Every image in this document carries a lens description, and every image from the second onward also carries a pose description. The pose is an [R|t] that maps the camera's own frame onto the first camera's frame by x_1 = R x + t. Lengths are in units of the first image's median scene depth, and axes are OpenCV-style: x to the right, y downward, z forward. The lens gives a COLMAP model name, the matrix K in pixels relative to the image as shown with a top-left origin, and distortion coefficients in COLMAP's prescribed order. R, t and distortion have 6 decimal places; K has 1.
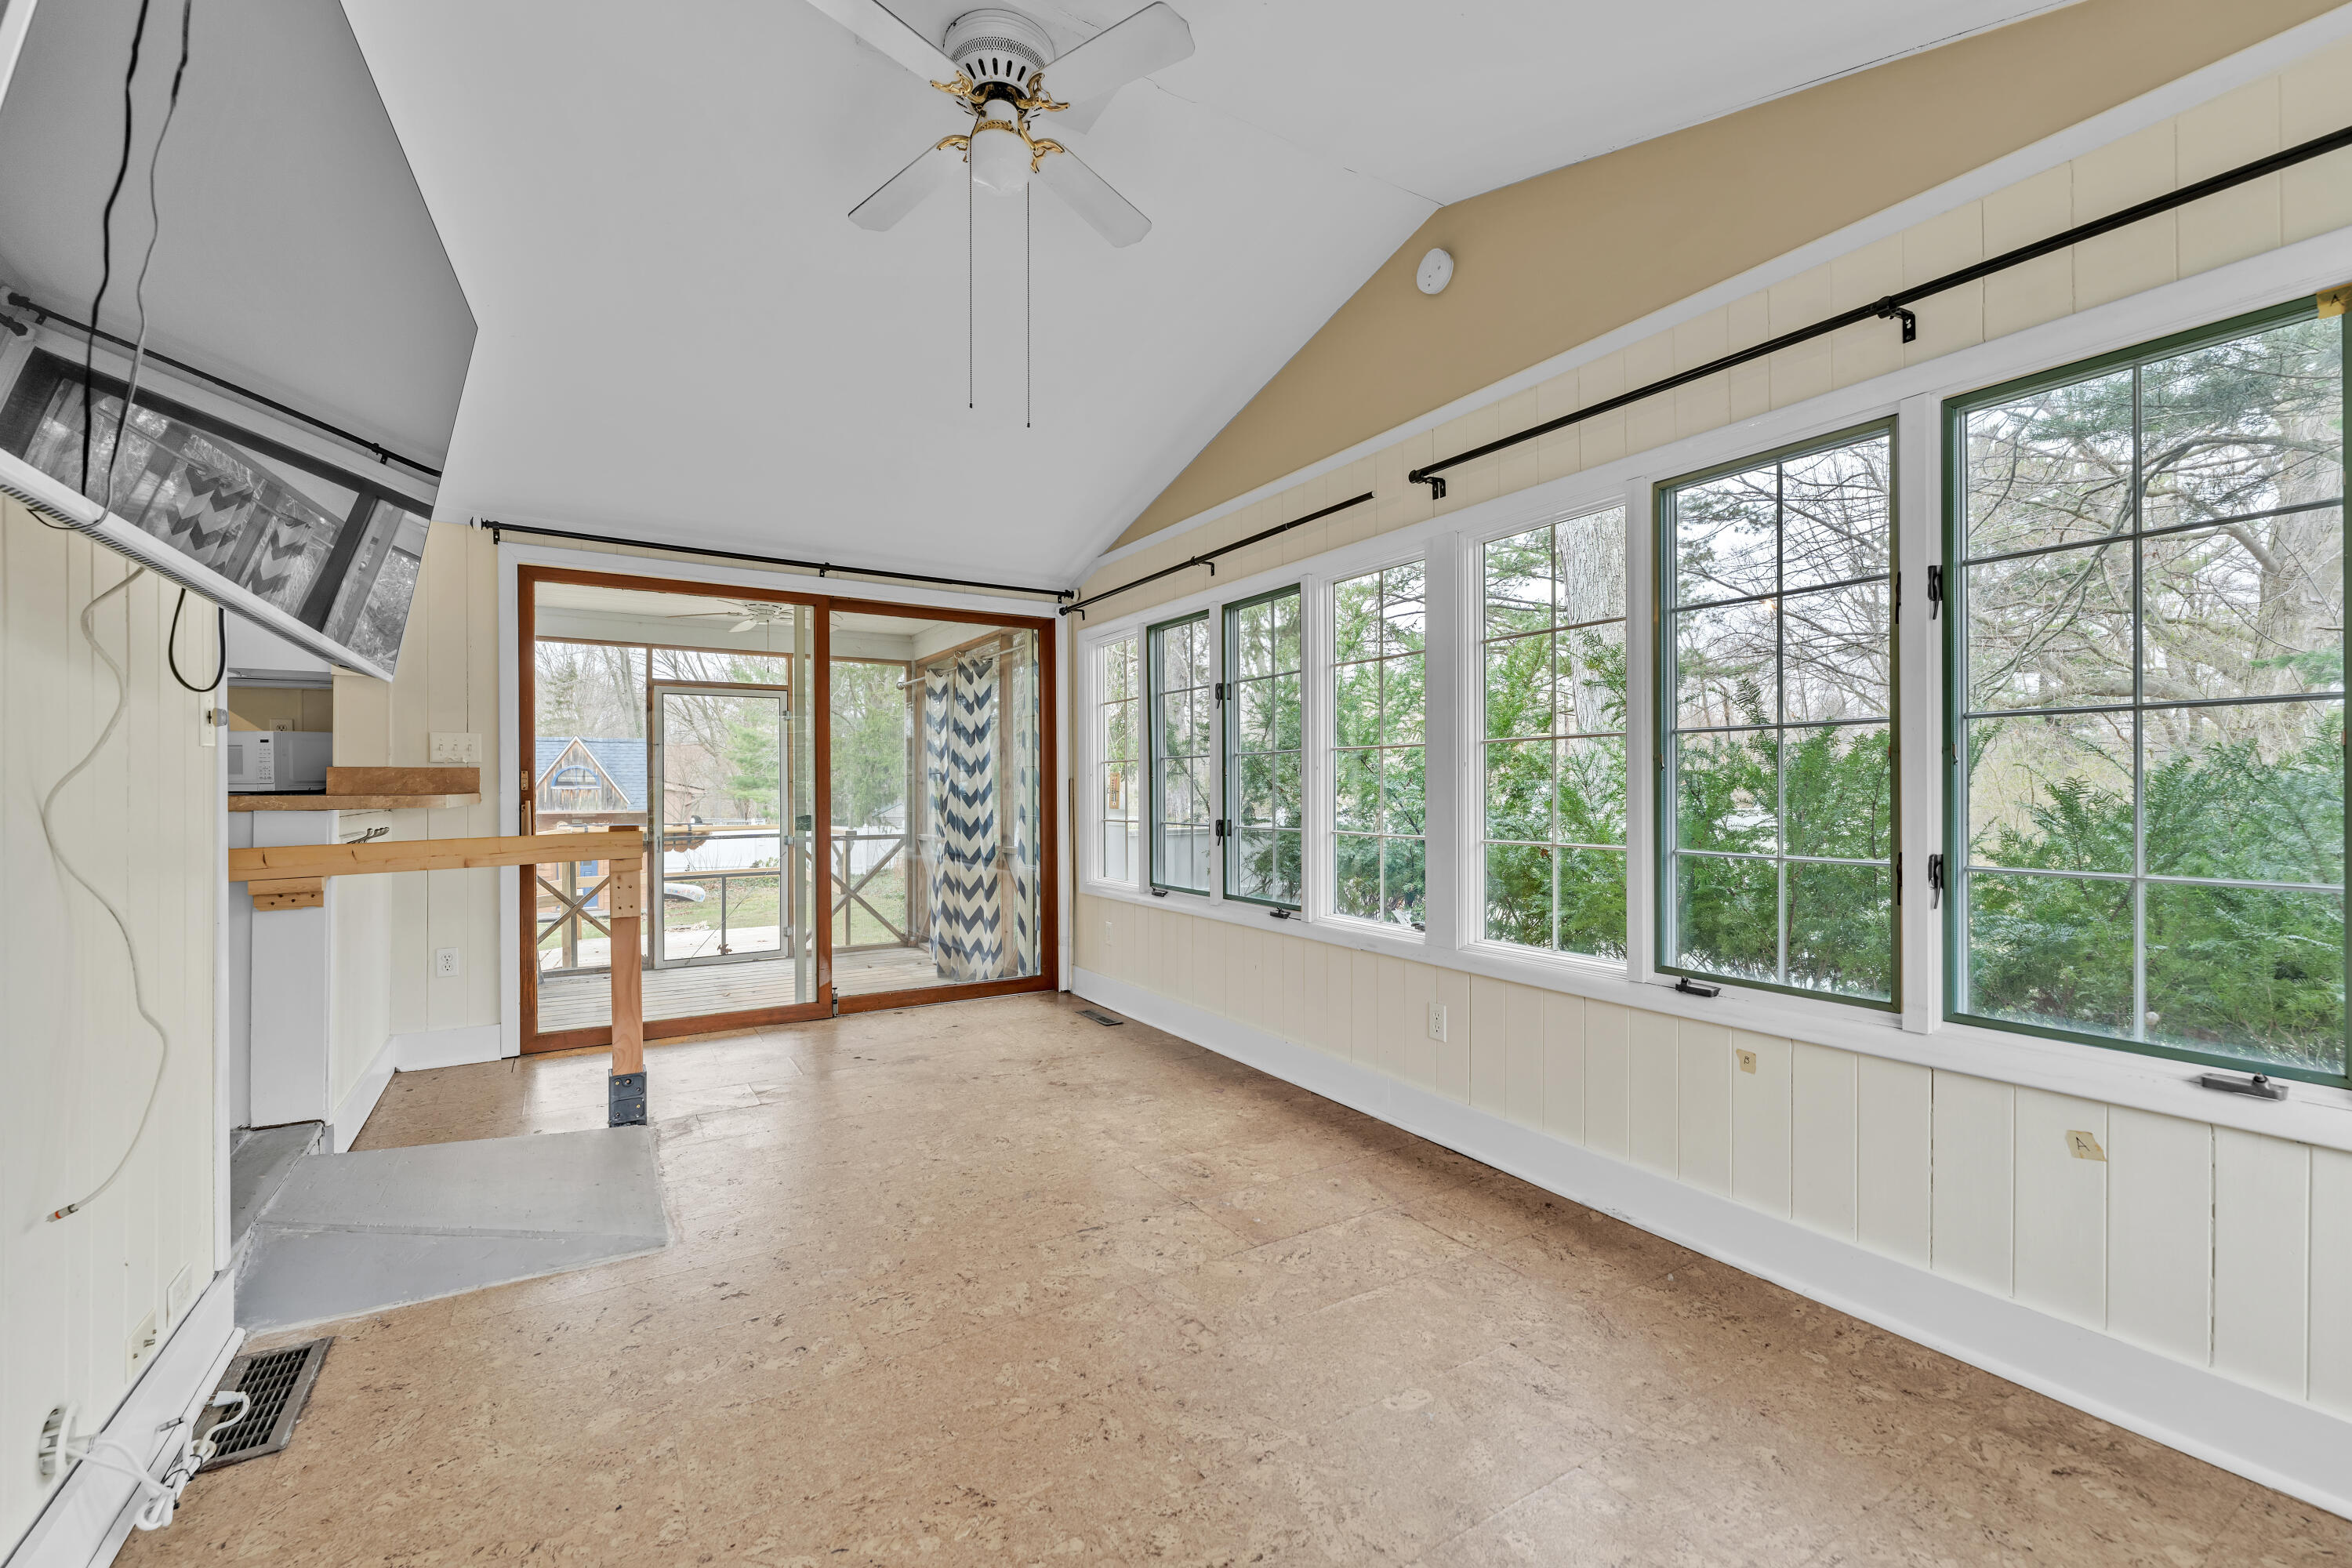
lens RADIAL K [[983.0, 0, 1176.0], [0, 983.0, 784.0], [0, 0, 1]] dist [0.000214, -0.000035]
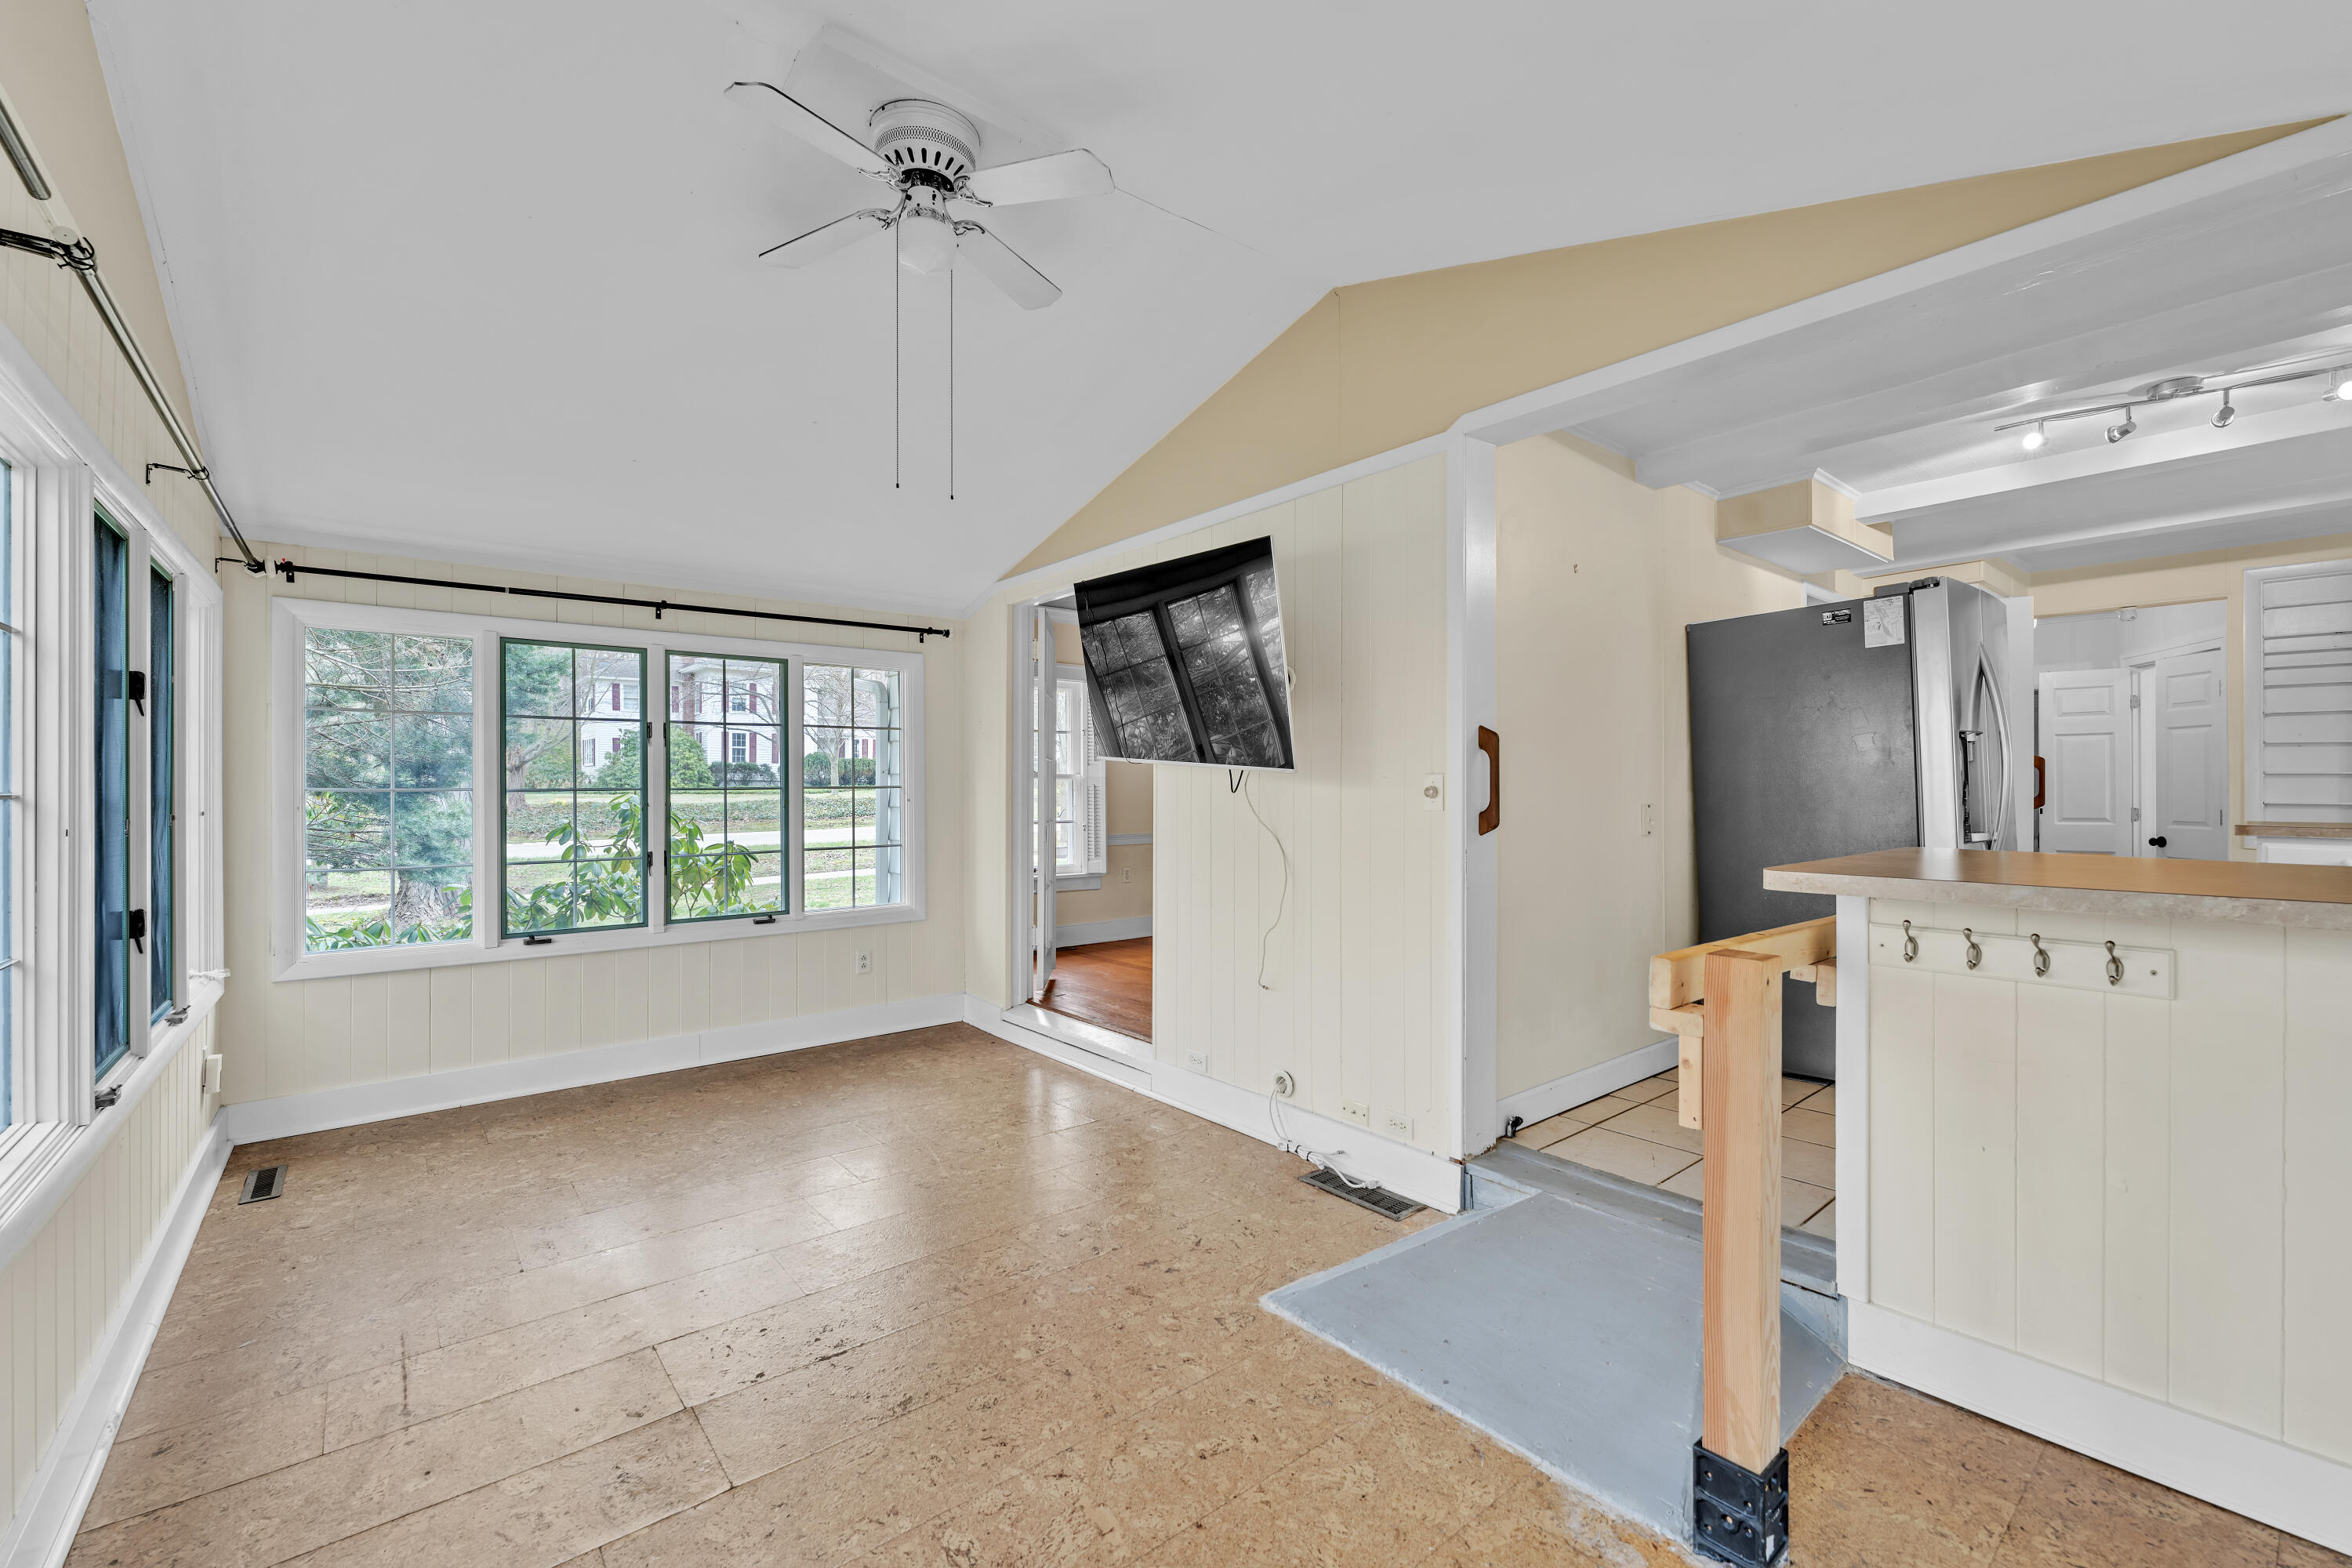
lens RADIAL K [[983.0, 0, 1176.0], [0, 983.0, 784.0], [0, 0, 1]] dist [0.000214, -0.000035]
pose [[-0.990672, 0.005913, -0.136139, -0.298555], [0.006333, 0.999976, -0.002656, -0.062501], [0.136120, -0.003494, -0.990686, 2.060180]]
